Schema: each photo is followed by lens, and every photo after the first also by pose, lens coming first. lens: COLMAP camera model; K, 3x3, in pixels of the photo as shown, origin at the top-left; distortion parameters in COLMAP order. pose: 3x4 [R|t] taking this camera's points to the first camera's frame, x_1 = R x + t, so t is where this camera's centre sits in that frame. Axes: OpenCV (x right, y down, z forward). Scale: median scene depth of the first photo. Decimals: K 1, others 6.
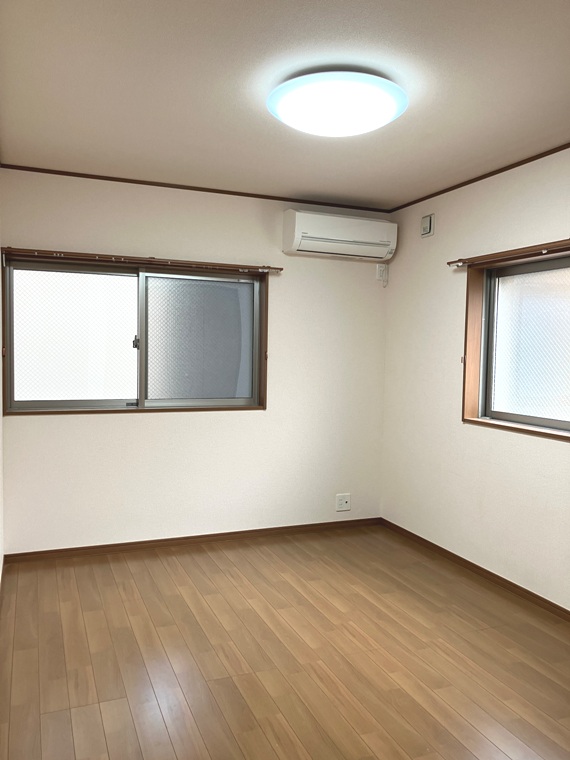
lens RADIAL K [[614.3, 0, 285.0], [0, 614.3, 380.0], [0, 0, 1]] dist [0.002757, 0.003487]
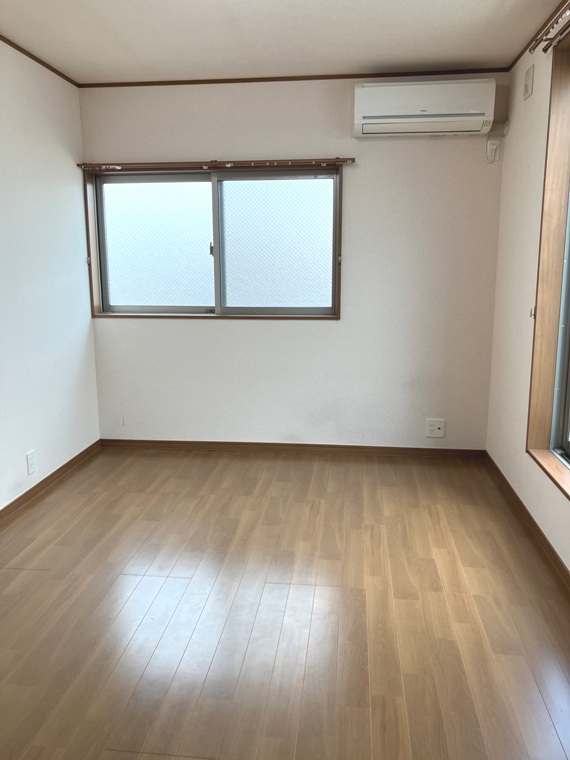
lens RADIAL K [[614.3, 0, 285.0], [0, 614.3, 380.0], [0, 0, 1]] dist [0.002757, 0.003487]
pose [[0.874521, 0.072764, -0.479499, 0.345328], [-0.000145, 0.988720, 0.149774, -0.000261], [0.484988, -0.130911, 0.864667, 0.156034]]
